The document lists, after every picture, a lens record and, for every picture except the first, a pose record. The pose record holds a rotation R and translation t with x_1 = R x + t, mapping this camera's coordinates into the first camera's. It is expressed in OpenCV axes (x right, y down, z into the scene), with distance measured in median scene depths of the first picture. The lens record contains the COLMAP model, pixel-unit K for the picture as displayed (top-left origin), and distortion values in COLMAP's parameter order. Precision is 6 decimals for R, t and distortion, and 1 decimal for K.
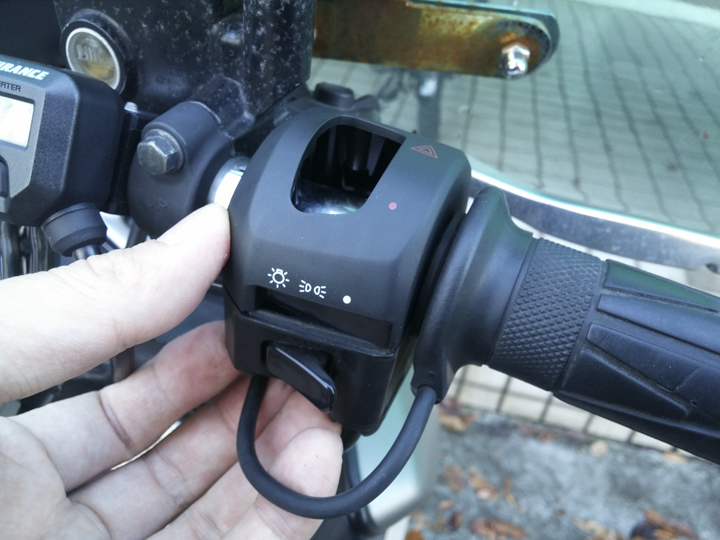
lens RADIAL K [[607.3, 0, 363.2], [0, 607.3, 303.2], [0, 0, 1]] dist [-0.001391, -0.058285]
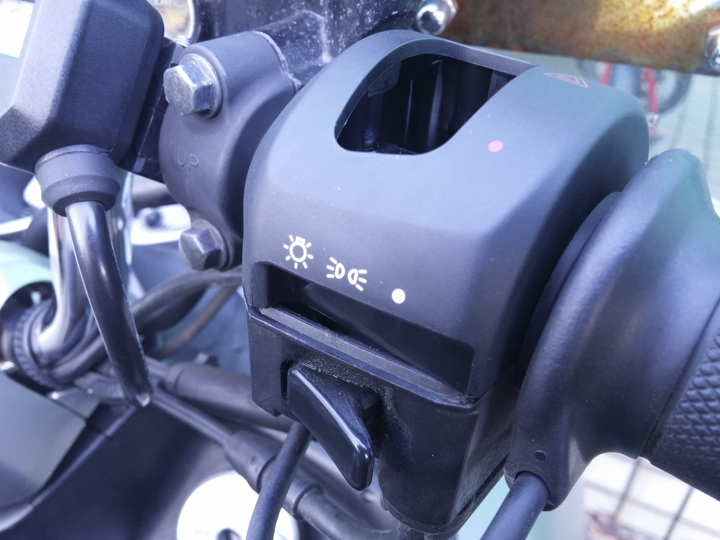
lens RADIAL K [[607.3, 0, 363.2], [0, 607.3, 303.2], [0, 0, 1]] dist [-0.001391, -0.058285]
pose [[0.957064, 0.107796, -0.269088, 0.091286], [-0.142666, 0.983238, -0.113536, 0.066345], [0.252339, 0.147051, 0.956400, 0.396487]]
